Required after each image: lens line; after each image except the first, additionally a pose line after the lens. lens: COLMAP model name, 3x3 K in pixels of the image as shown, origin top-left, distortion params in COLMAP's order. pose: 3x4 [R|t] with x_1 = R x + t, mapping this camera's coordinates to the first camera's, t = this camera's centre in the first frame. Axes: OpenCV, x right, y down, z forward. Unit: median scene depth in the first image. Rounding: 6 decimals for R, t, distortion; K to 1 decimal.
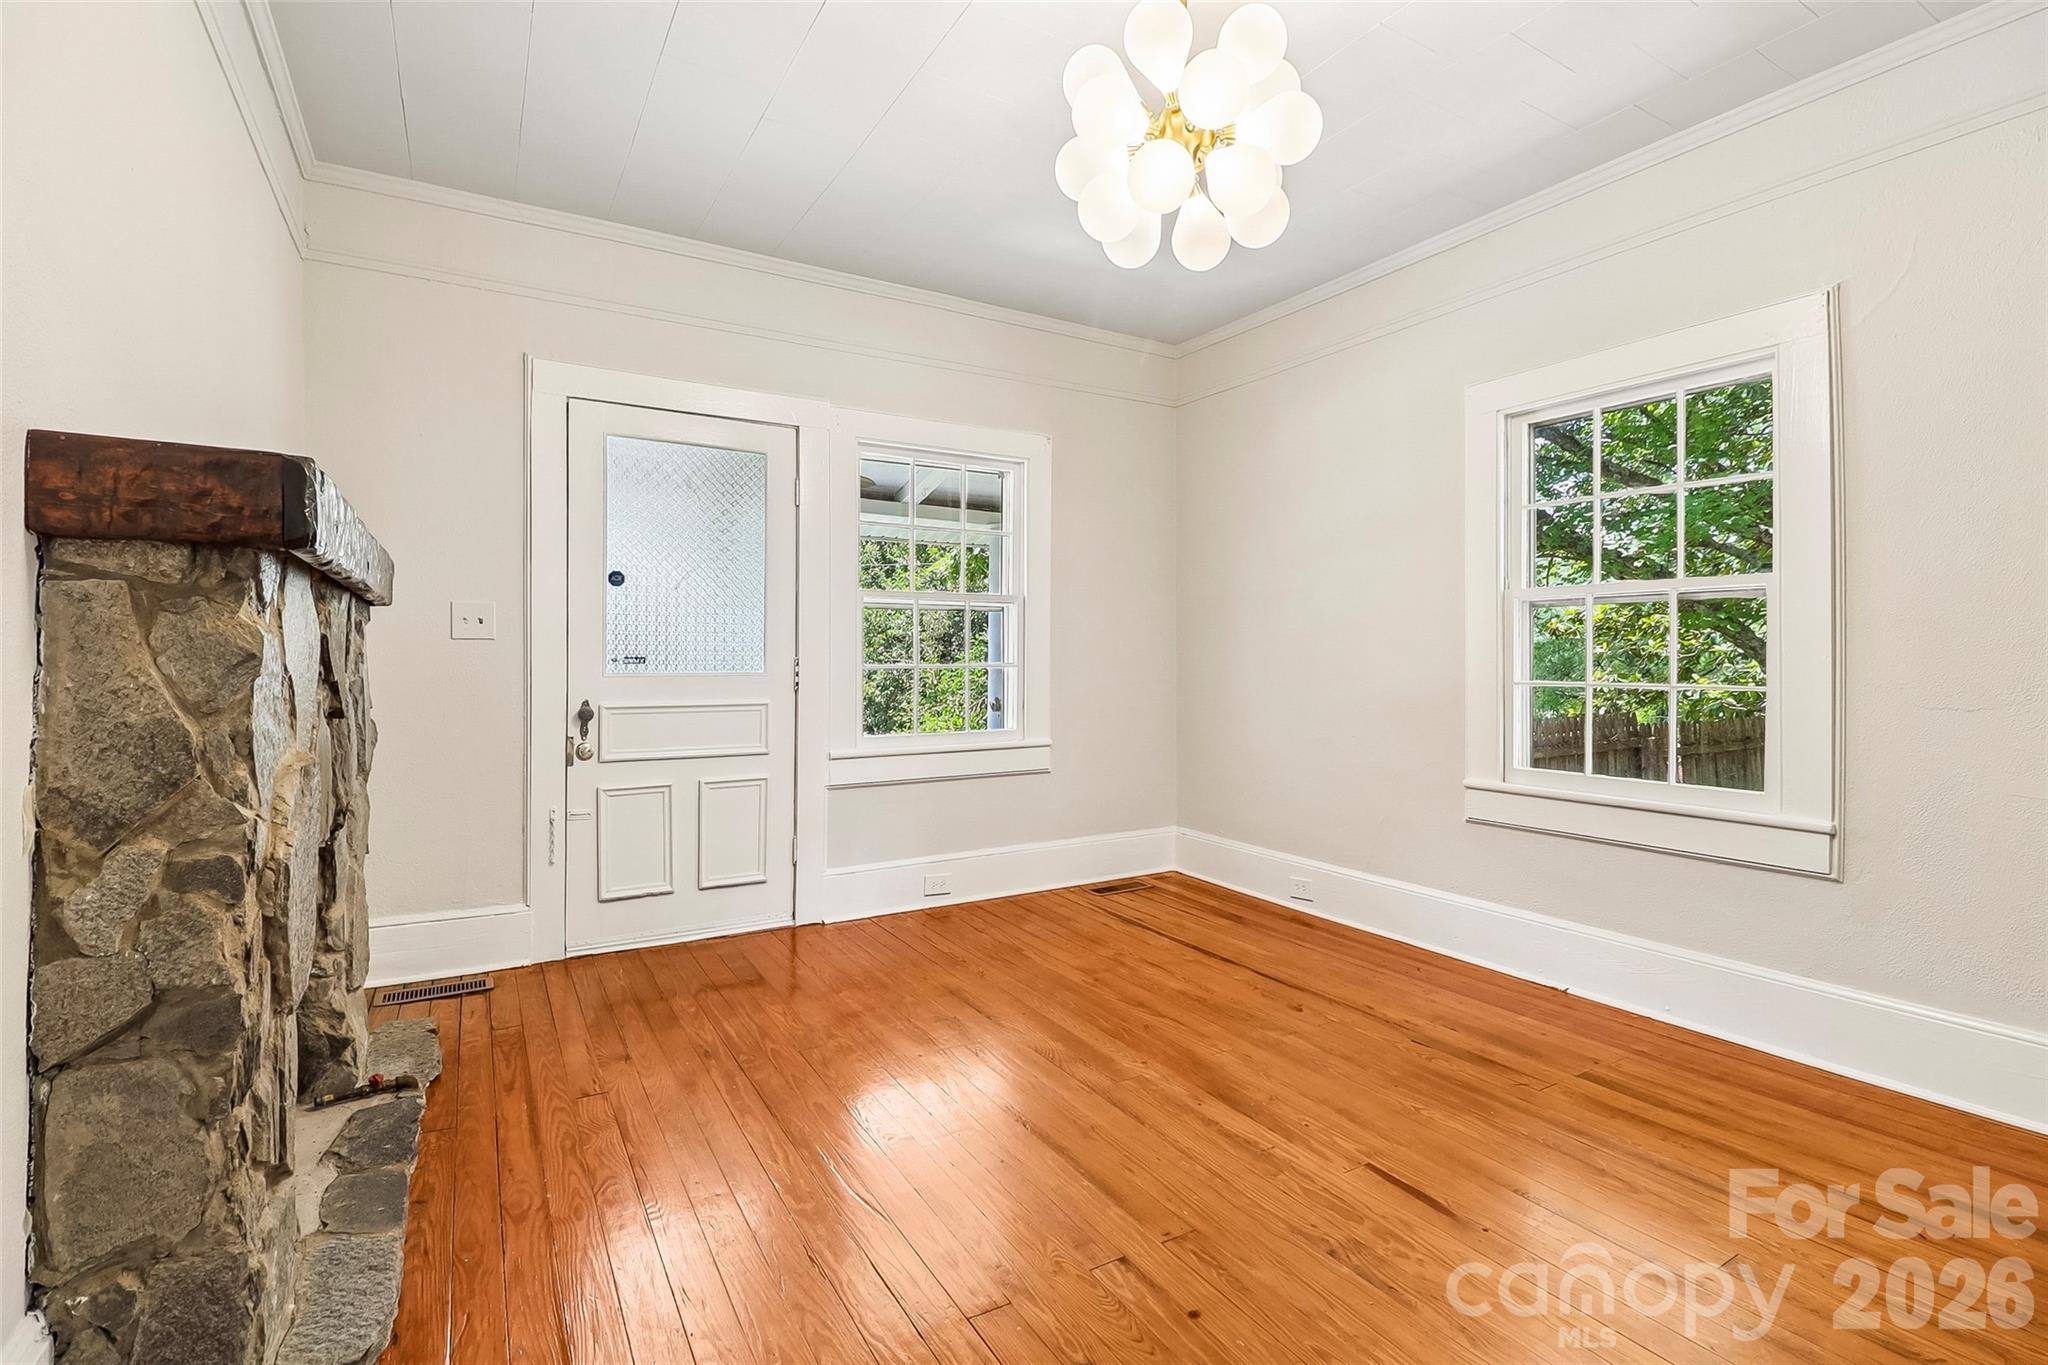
lens RADIAL K [[950.2, 0, 1014.0], [0, 950.2, 657.9], [0, 0, 1]] dist [0.001382, -0.011560]
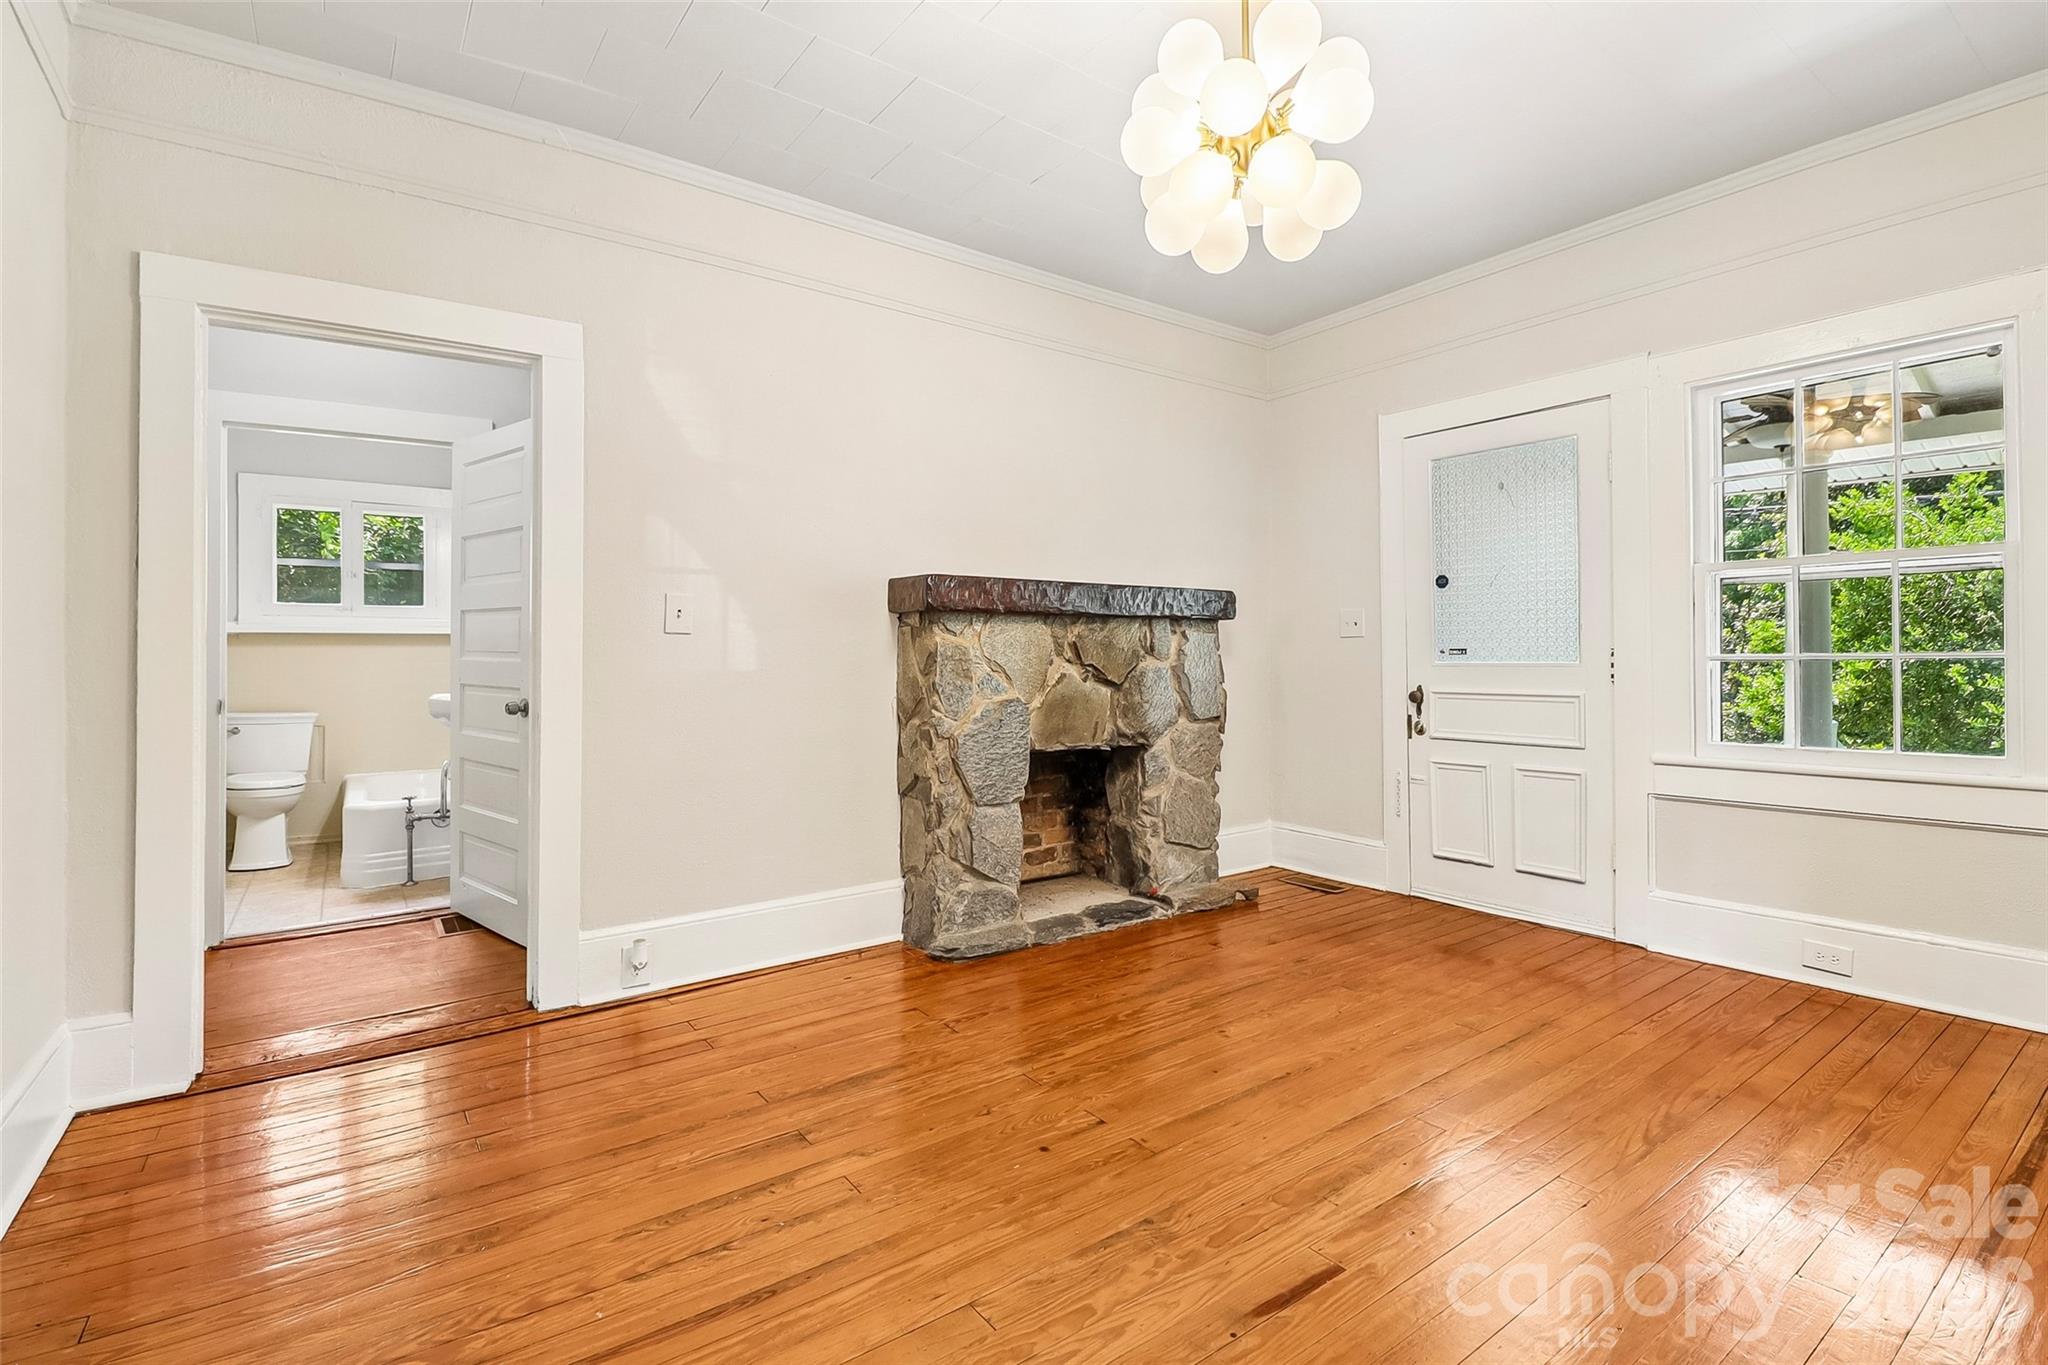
lens RADIAL K [[945.5, 0, 1037.0], [0, 945.5, 645.2], [0, 0, 1]] dist [-0.000041, -0.000759]
pose [[0.099342, -0.014644, -0.994946, 0.841350], [0.009437, 0.999861, -0.013774, 0.006802], [0.995009, -0.008021, 0.099467, 0.483195]]
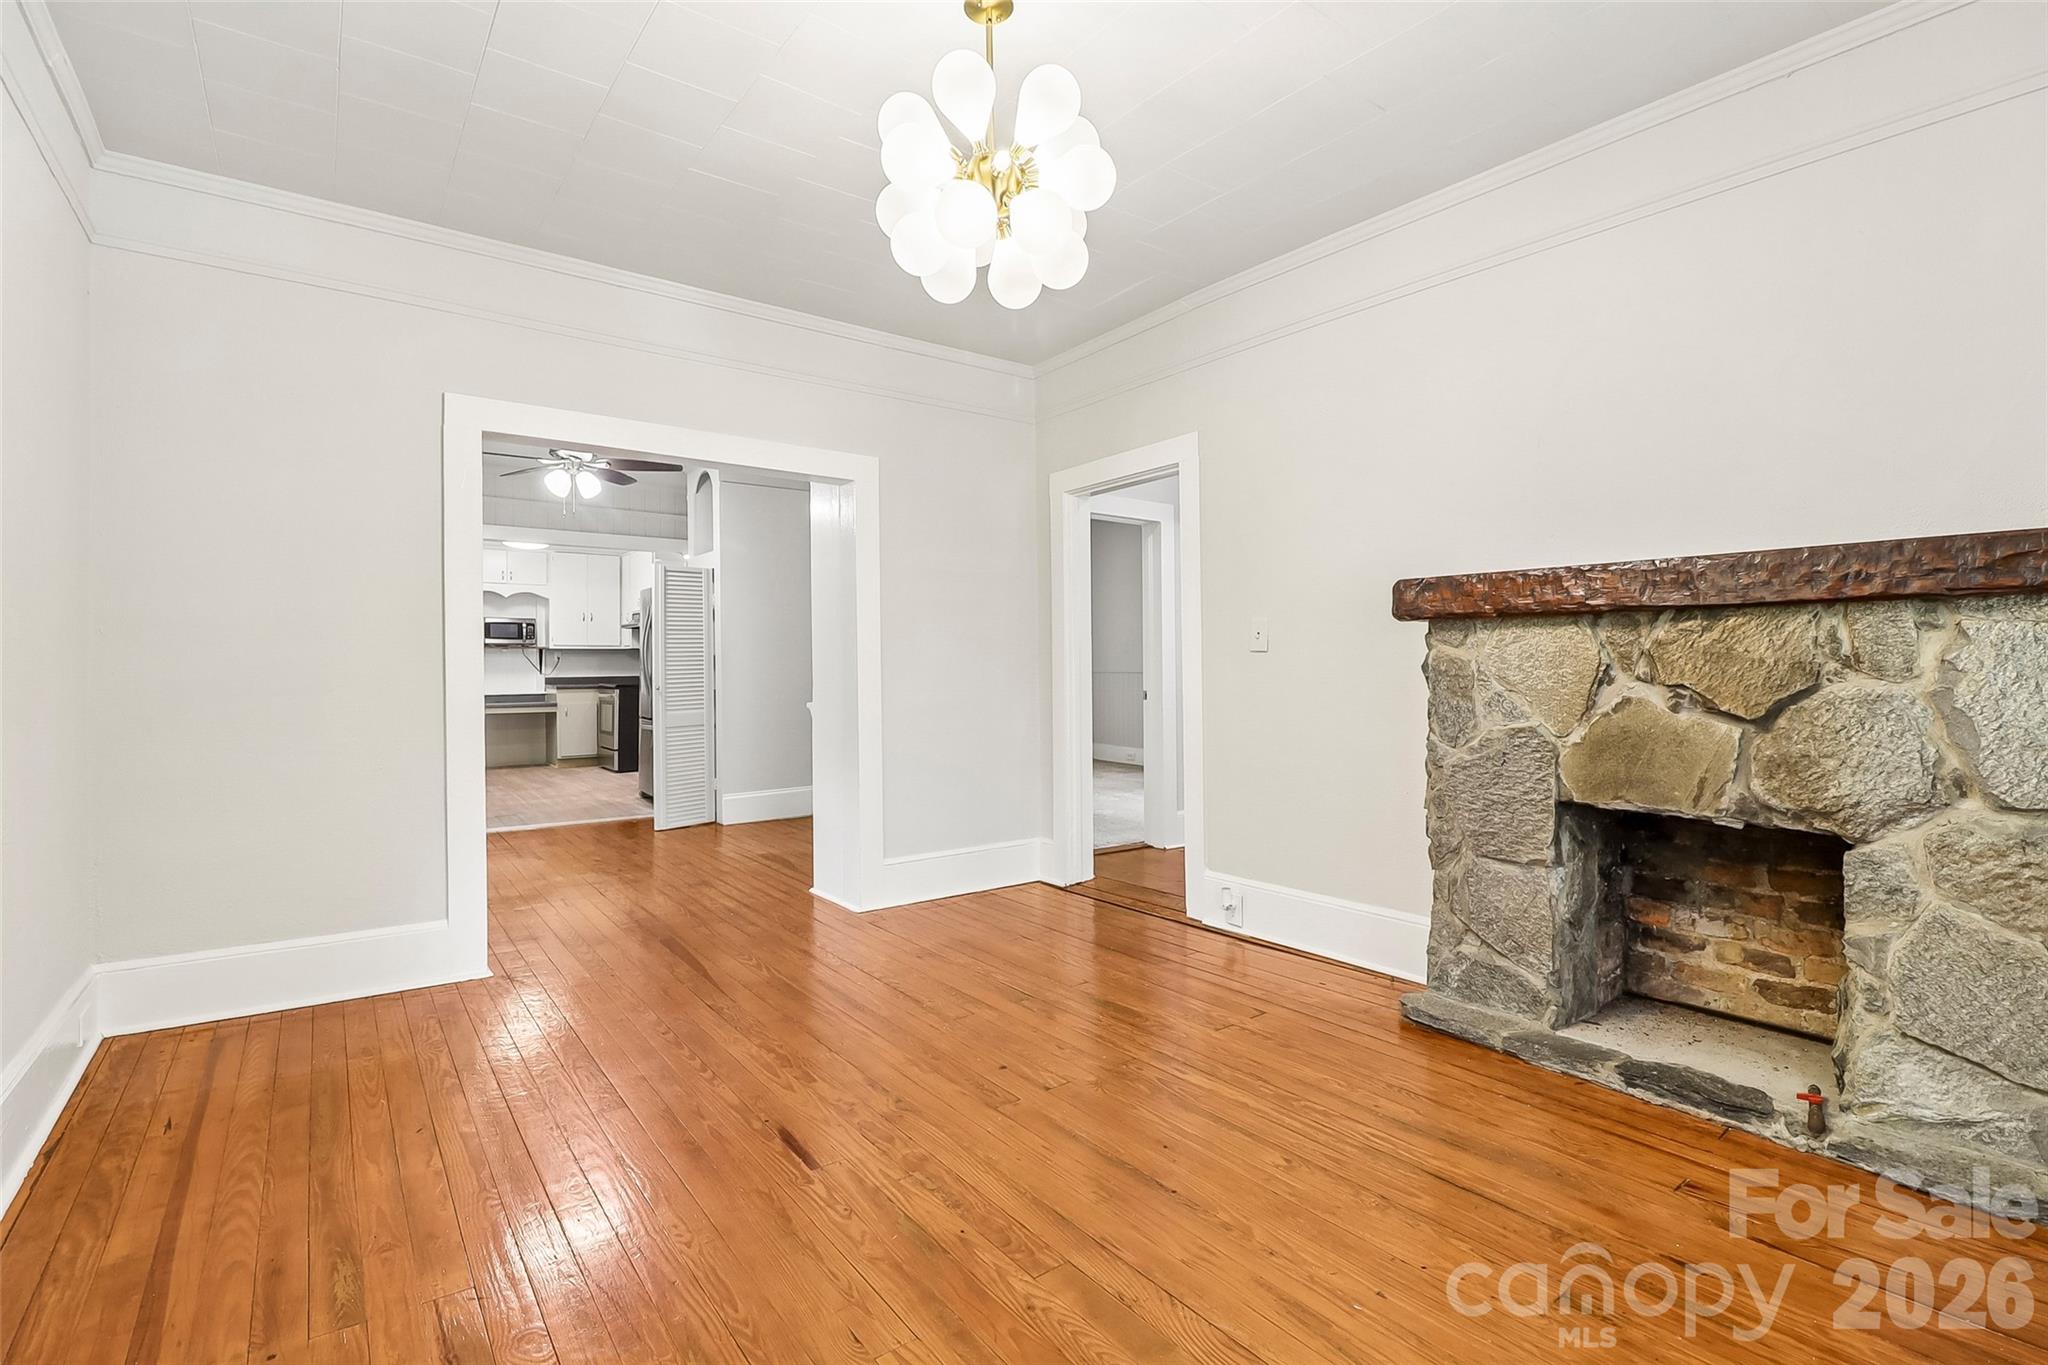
lens RADIAL K [[945.5, 0, 1037.0], [0, 945.5, 645.2], [0, 0, 1]] dist [-0.000041, -0.000759]
pose [[-0.991569, -0.002334, -0.129559, 0.196111], [0.001518, 0.999560, -0.029625, 0.004573], [0.129572, -0.029572, -0.991129, 1.473974]]
